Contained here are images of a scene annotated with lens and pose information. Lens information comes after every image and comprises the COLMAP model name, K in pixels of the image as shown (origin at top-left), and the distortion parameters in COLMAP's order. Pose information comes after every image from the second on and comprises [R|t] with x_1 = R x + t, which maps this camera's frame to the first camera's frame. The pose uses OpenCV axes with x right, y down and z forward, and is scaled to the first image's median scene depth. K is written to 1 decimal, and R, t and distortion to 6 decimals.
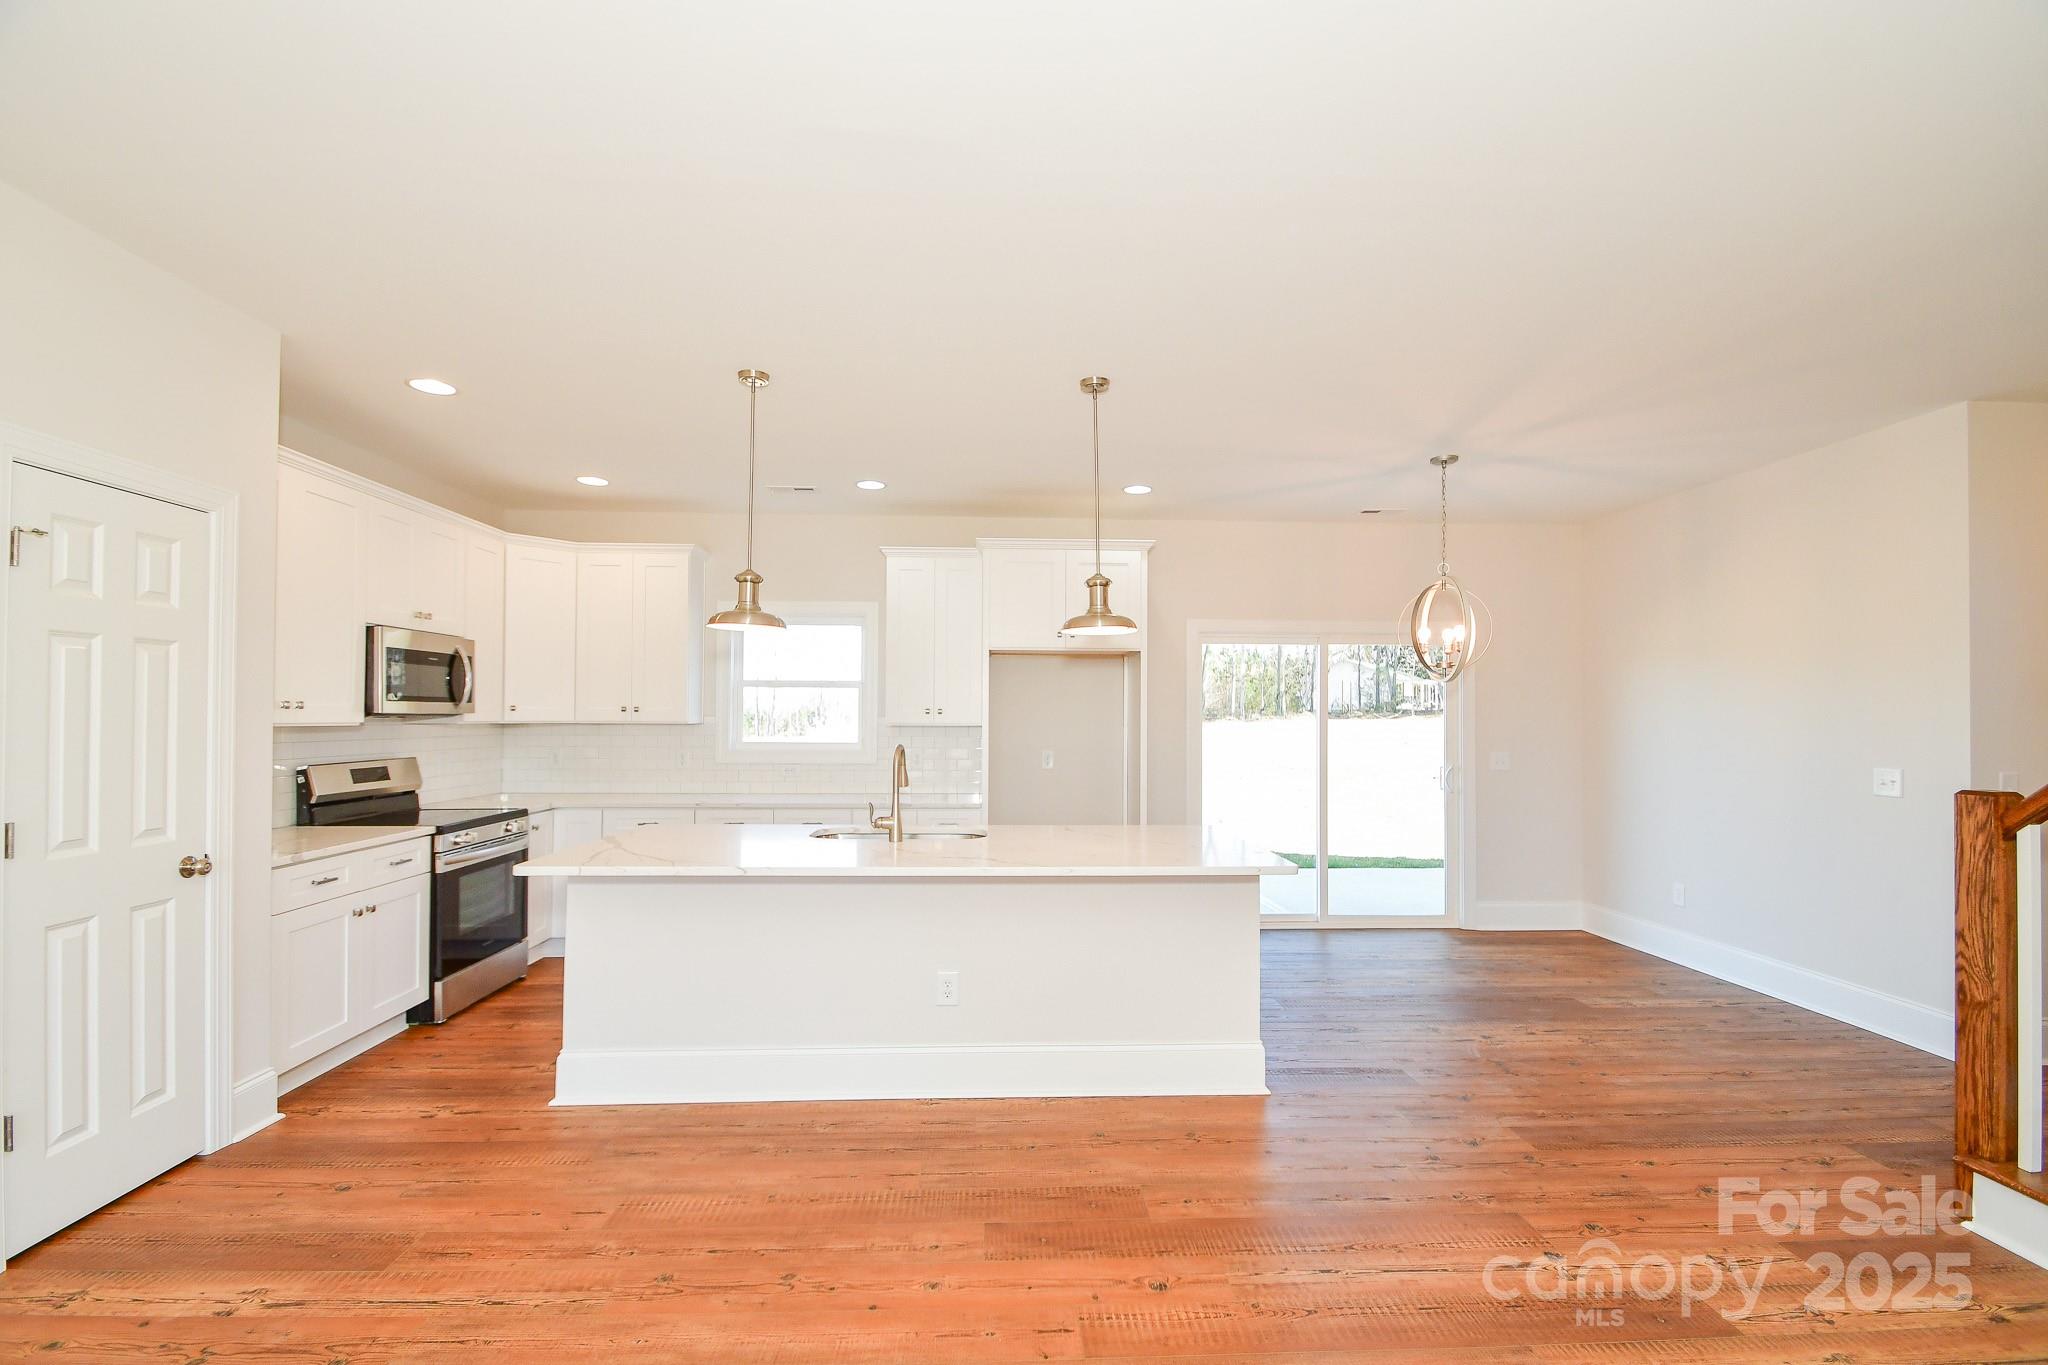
lens RADIAL K [[882.0, 0, 1025.2], [0, 882.0, 711.0], [0, 0, 1]] dist [0.001294, -0.000126]
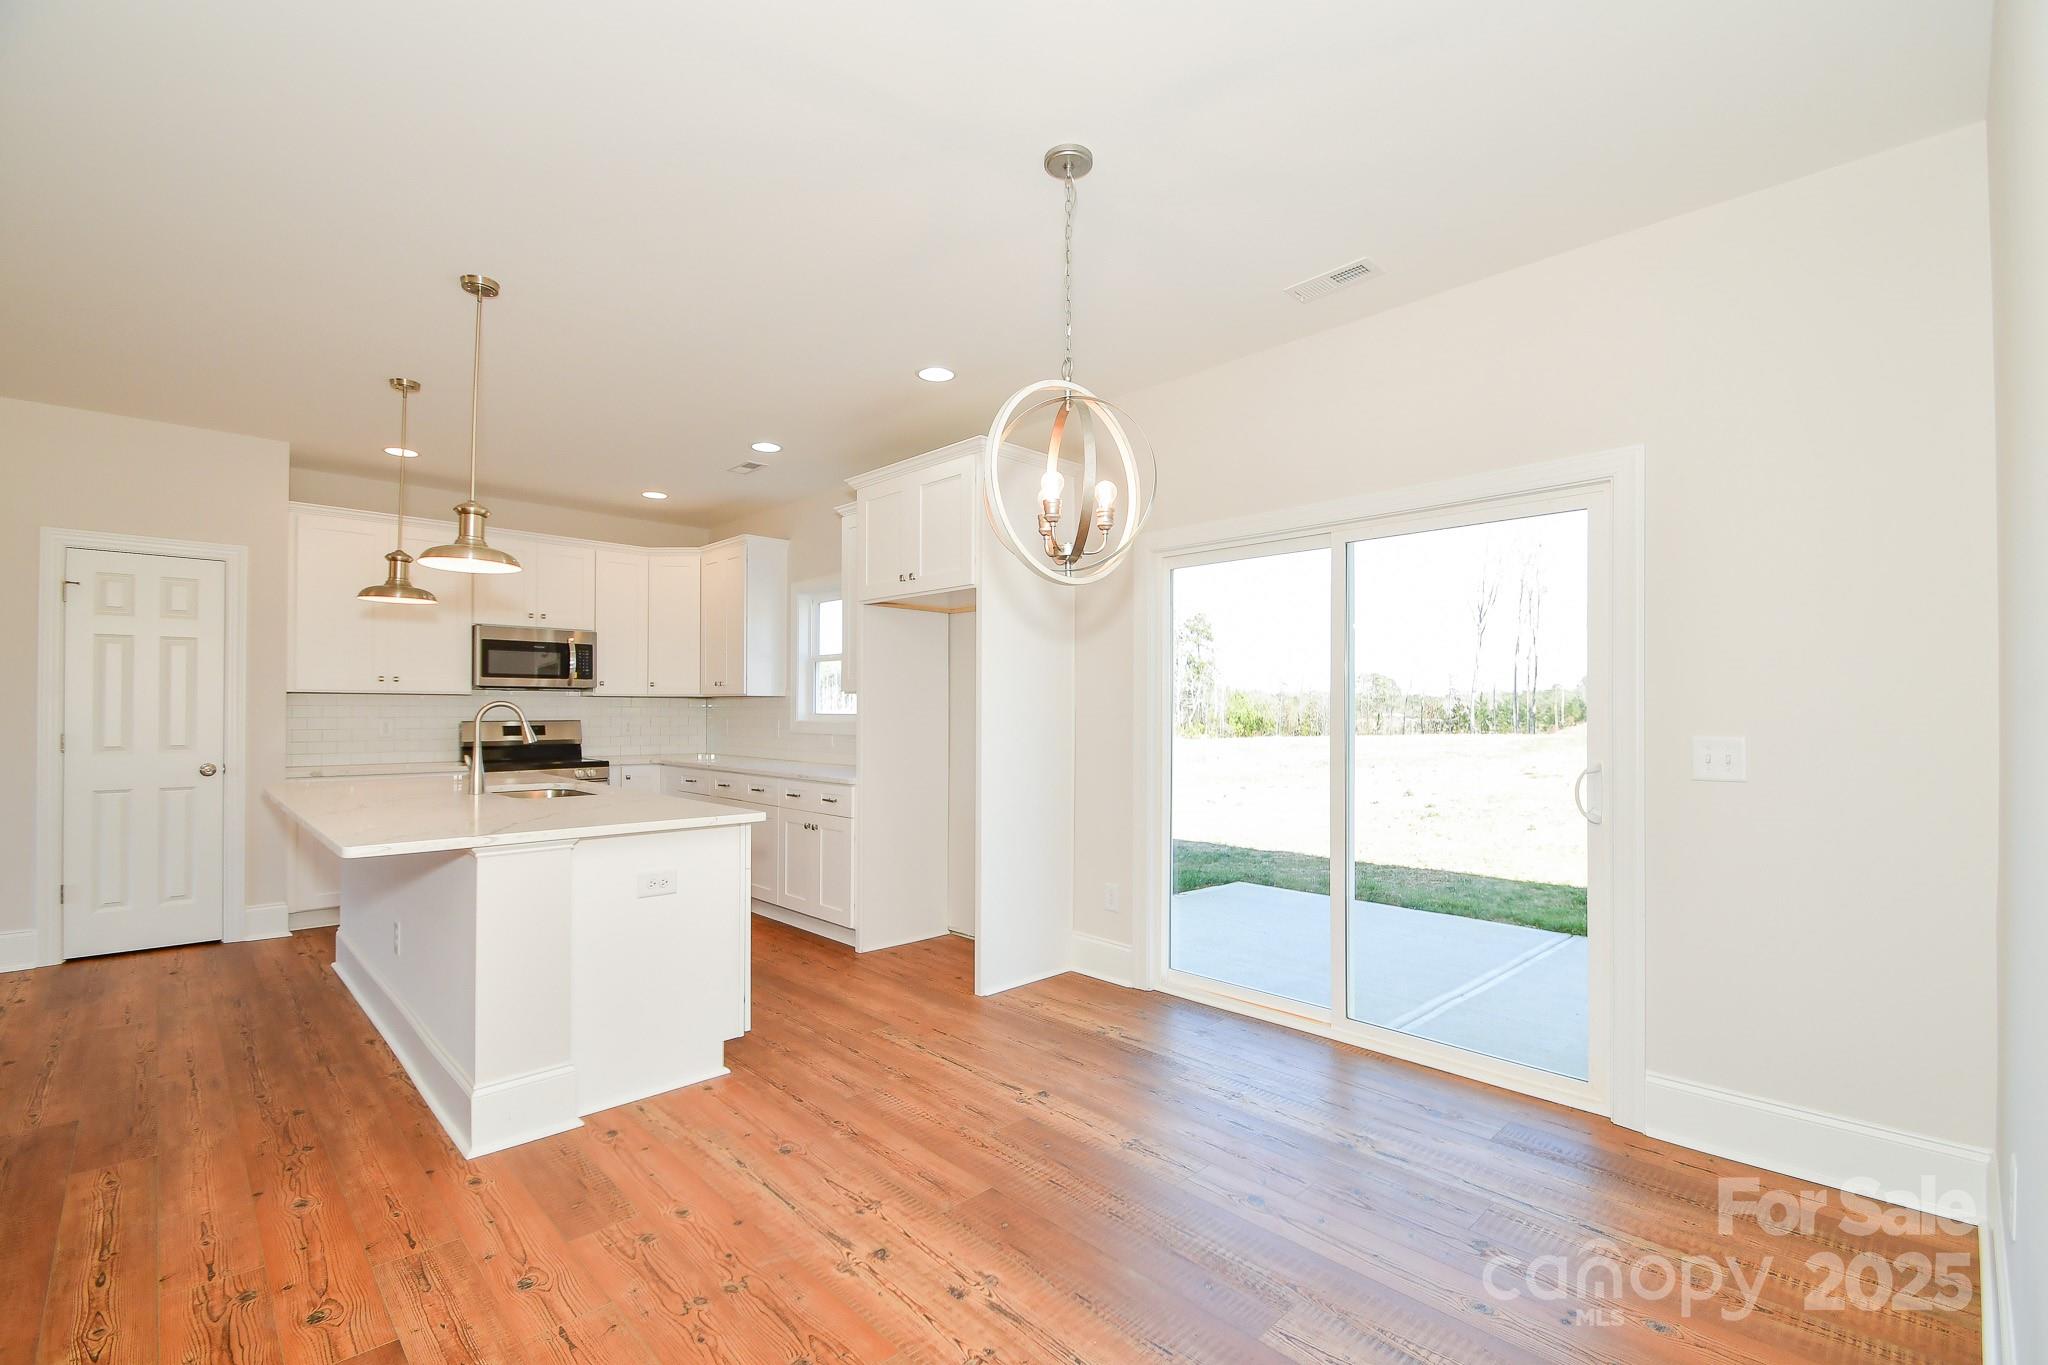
lens RADIAL K [[908.7, 0, 1023.0], [0, 908.7, 709.0], [0, 0, 1]] dist [-0.004207, -0.000819]
pose [[0.662824, -0.004691, -0.748761, 0.833083], [0.006335, 0.999980, -0.000657, 0.041193], [0.748749, -0.004308, 0.662840, 0.602276]]
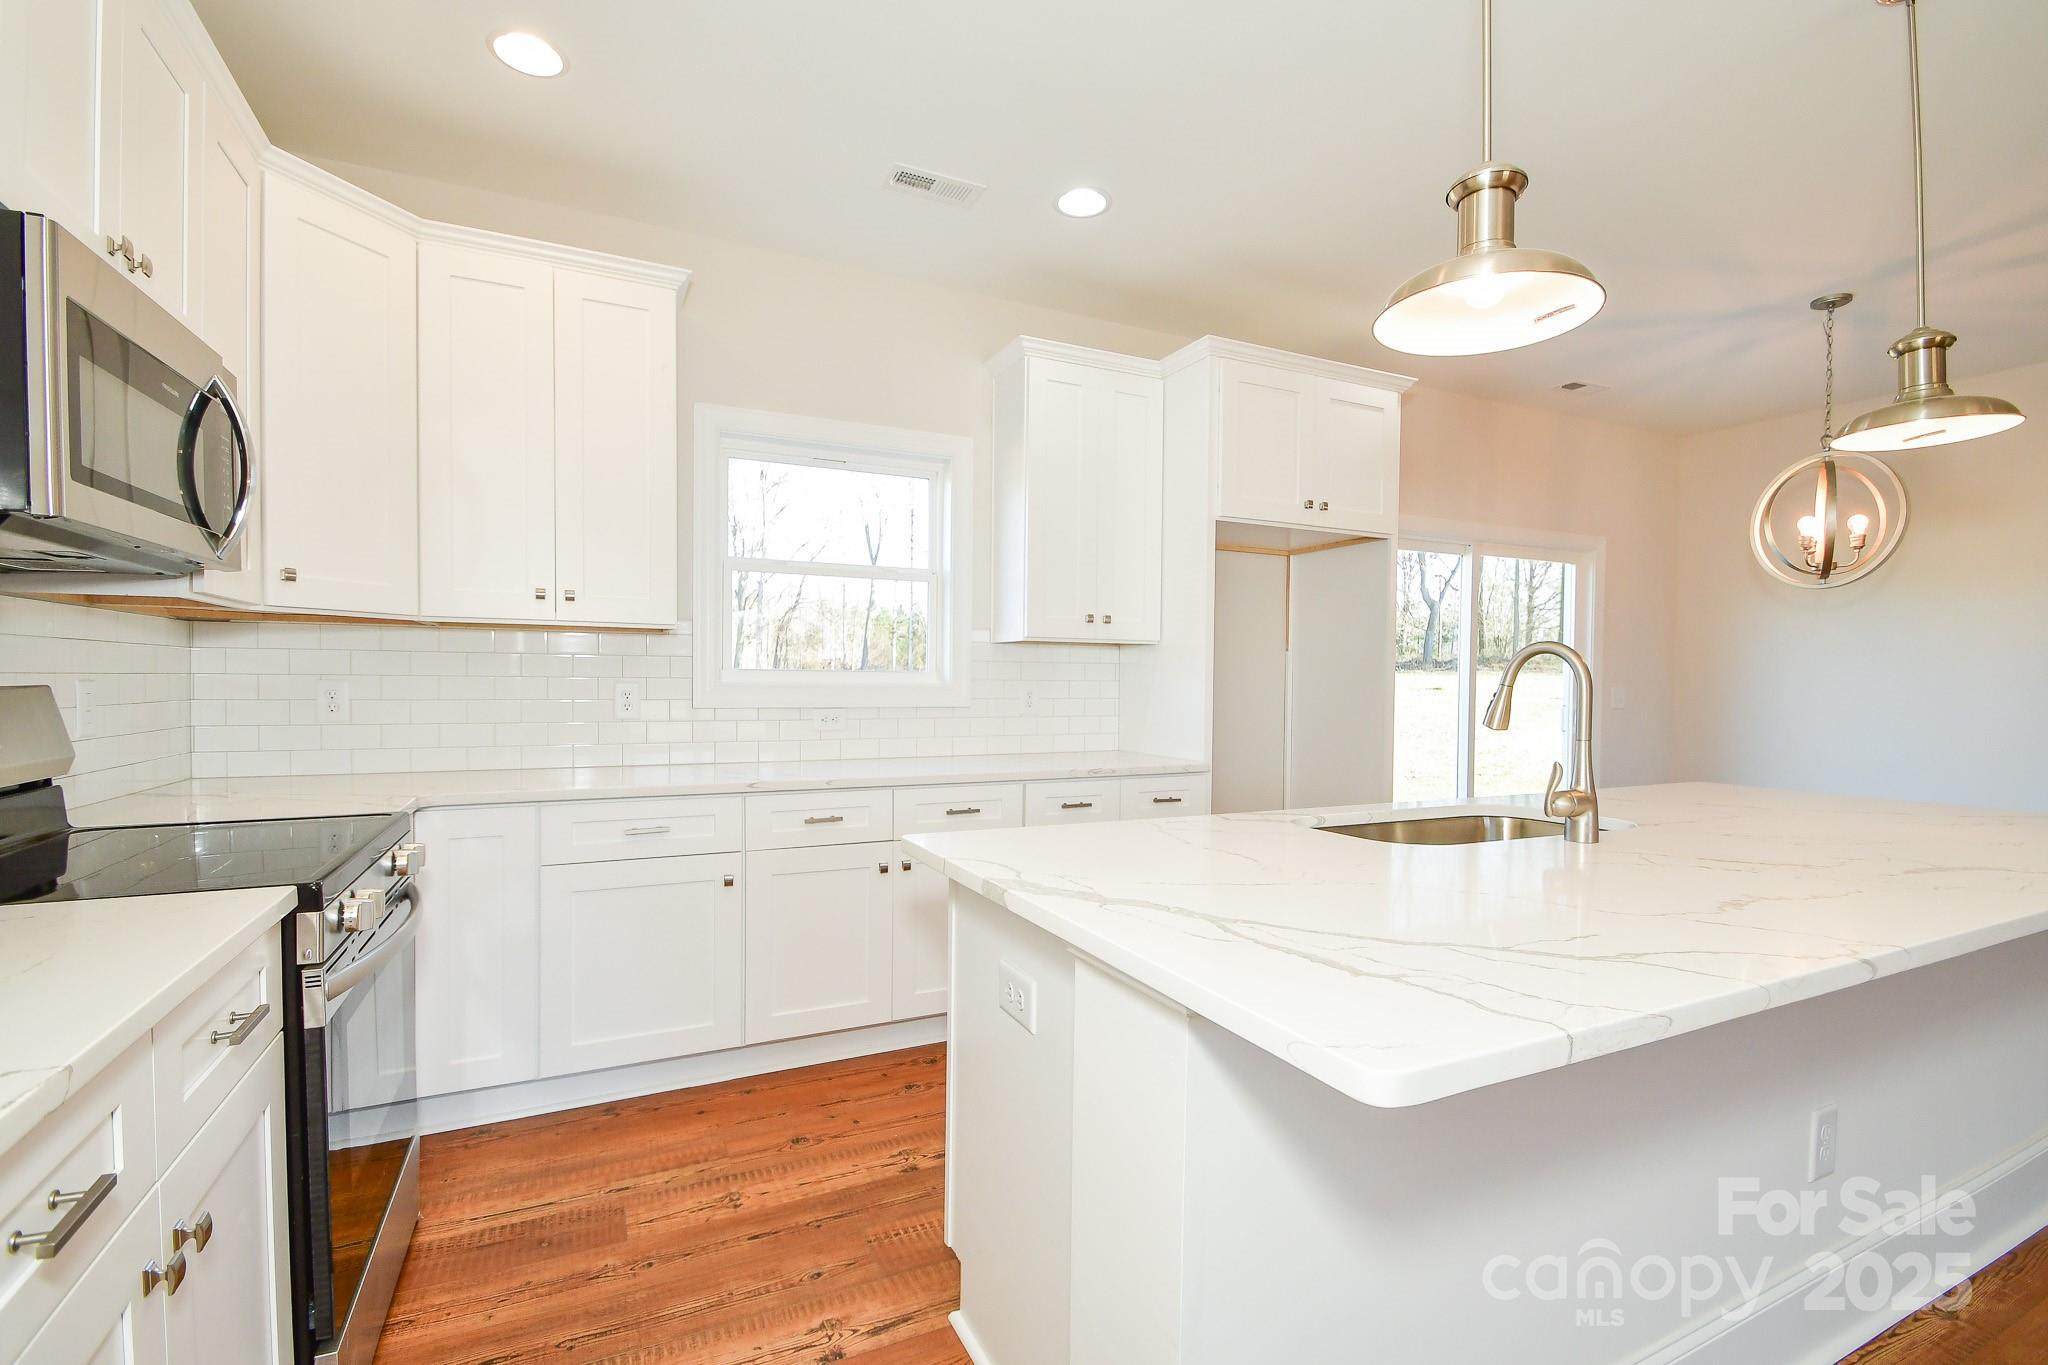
lens RADIAL K [[908.7, 0, 1023.0], [0, 908.7, 709.0], [0, 0, 1]] dist [-0.004207, -0.000819]
pose [[0.917103, -0.009421, 0.398539, -0.488687], [-0.005874, 0.999293, 0.037139, 0.048041], [-0.398607, -0.036401, 0.916399, 0.527917]]
